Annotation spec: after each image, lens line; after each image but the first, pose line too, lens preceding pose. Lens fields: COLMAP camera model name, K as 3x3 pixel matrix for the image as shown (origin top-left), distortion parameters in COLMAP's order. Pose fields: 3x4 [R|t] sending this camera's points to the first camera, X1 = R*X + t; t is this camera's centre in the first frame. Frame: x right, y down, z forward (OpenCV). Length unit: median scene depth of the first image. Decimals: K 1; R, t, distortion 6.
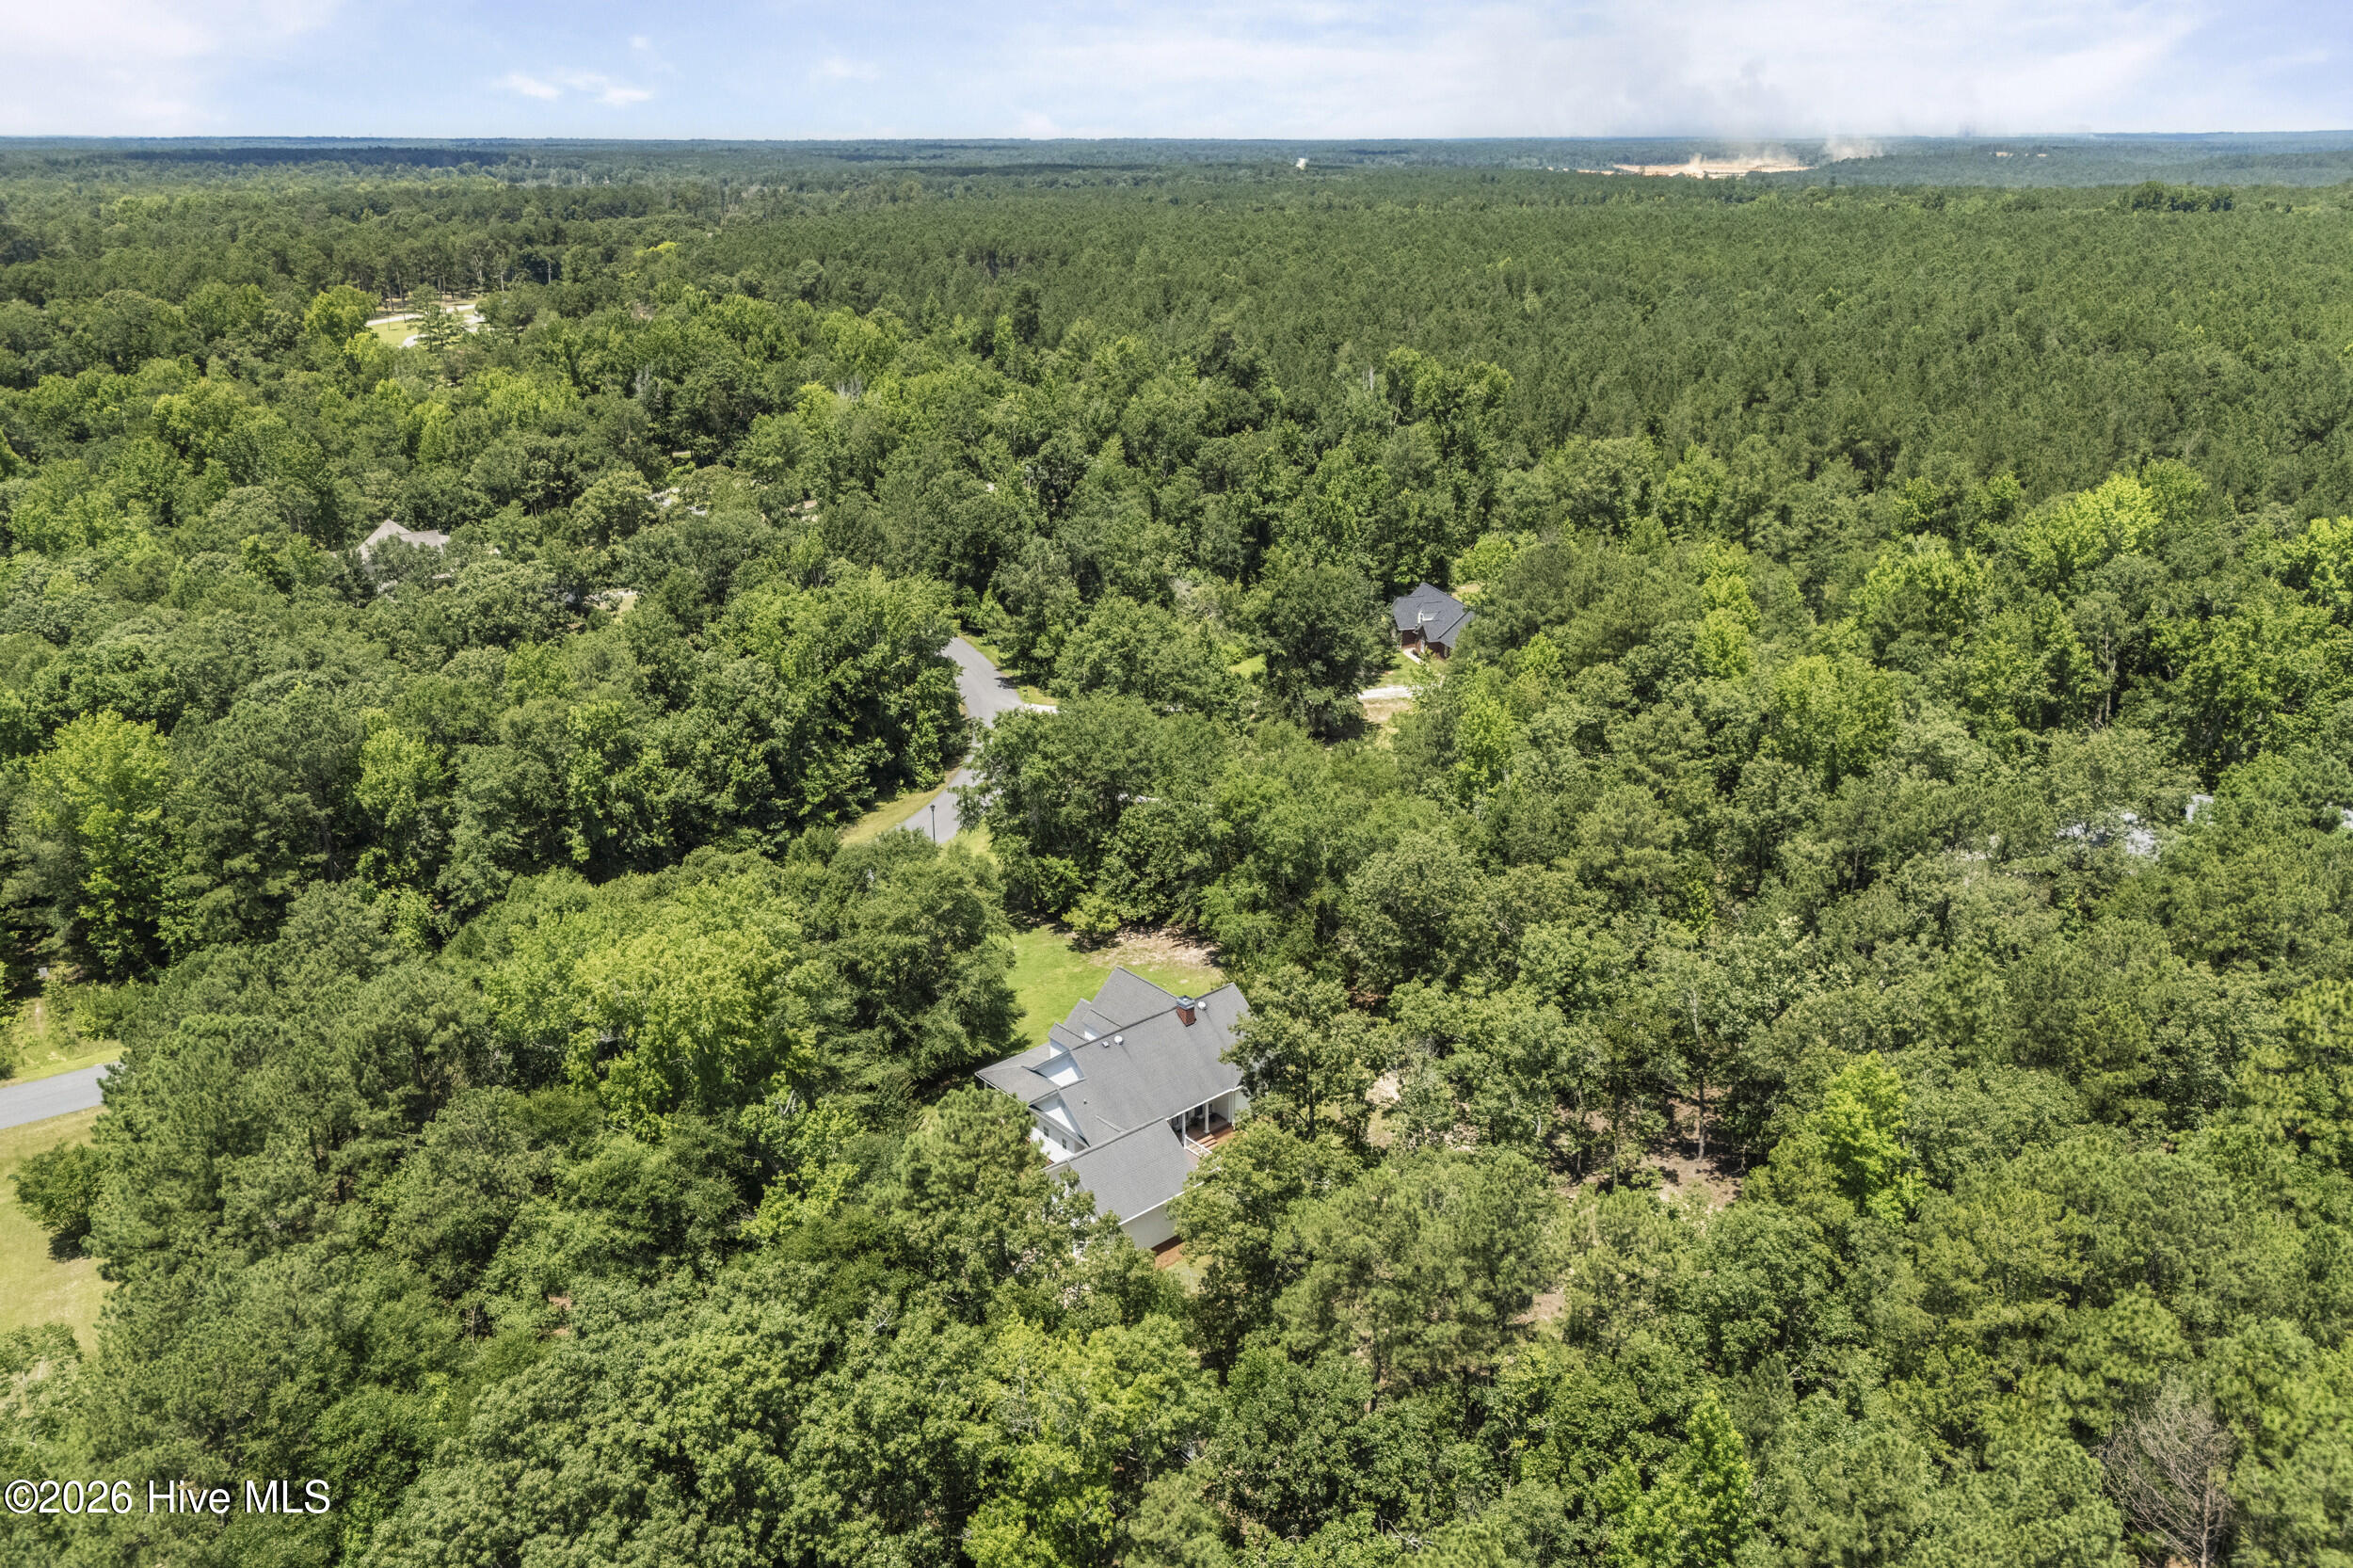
lens RADIAL K [[1664.9, 0, 1189.3], [0, 1664.9, 811.7], [0, 0, 1]] dist [0.136484, -0.245827]
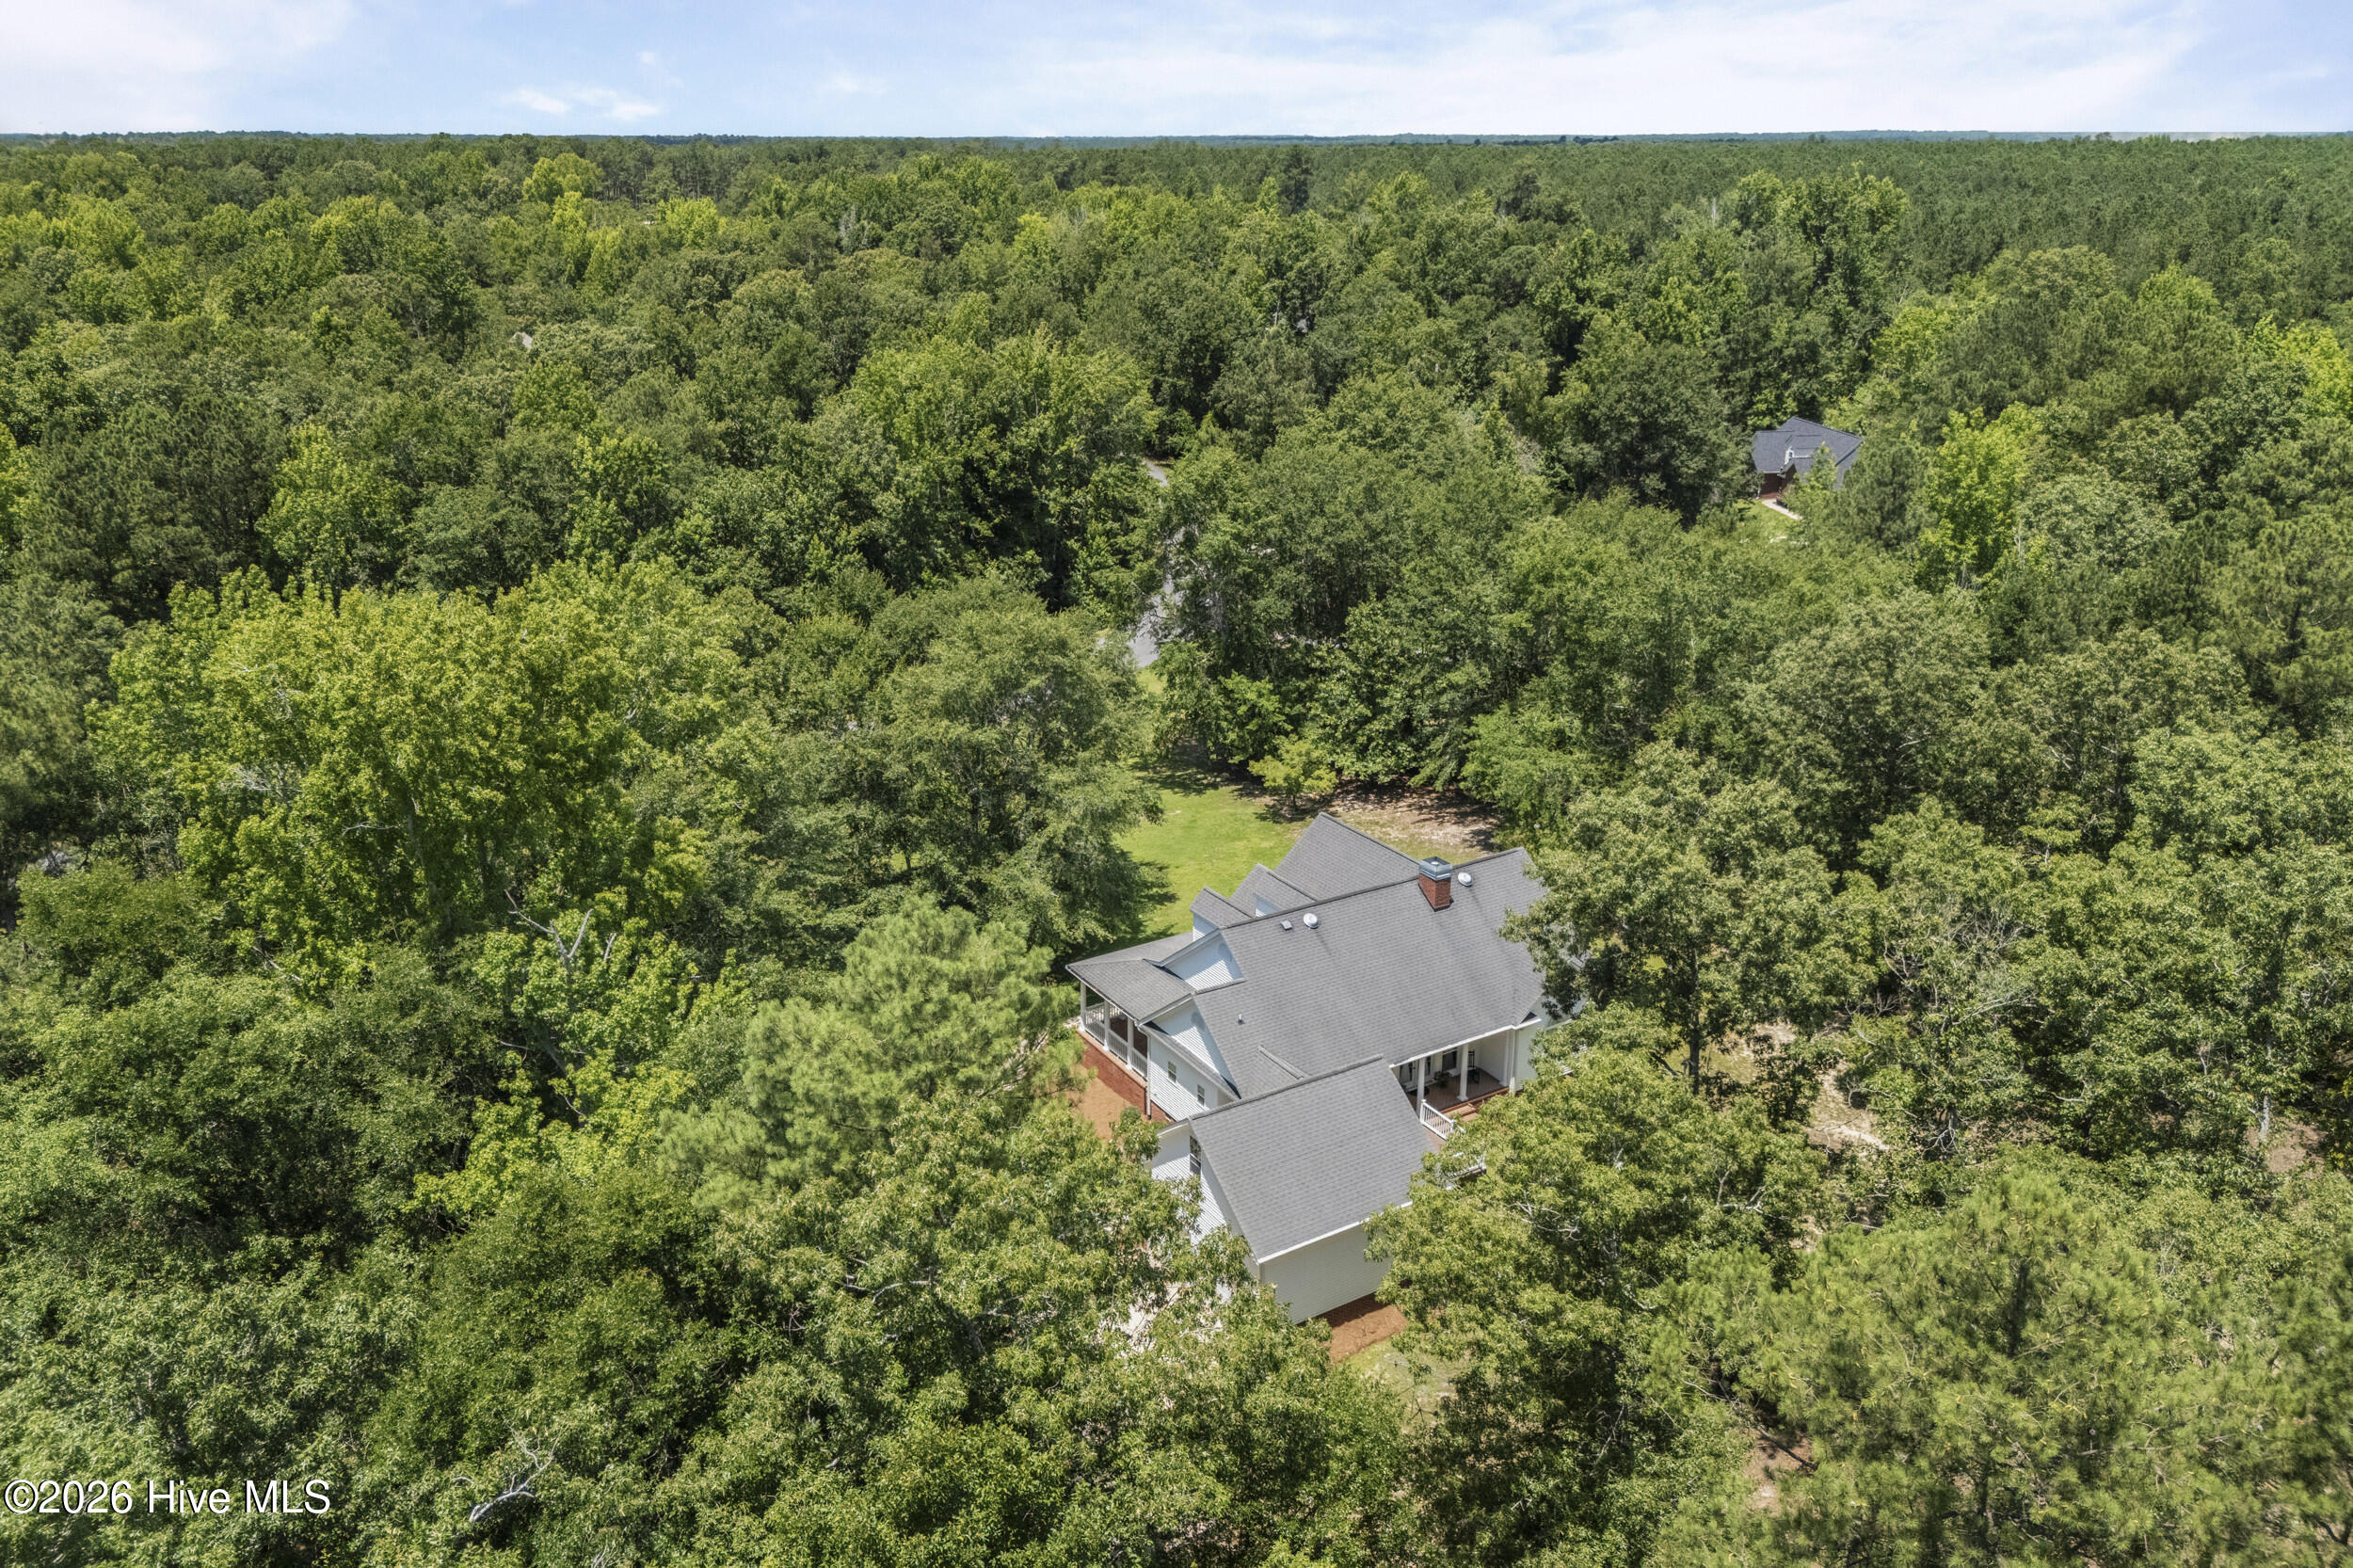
lens RADIAL K [[1664.9, 0, 1189.3], [0, 1664.9, 811.7], [0, 0, 1]] dist [0.136484, -0.245827]
pose [[0.986854, 0.054735, -0.152064, 0.000438], [-0.055265, 0.998471, 0.000741, 0.082101], [0.151873, 0.007672, 0.988370, 0.354488]]
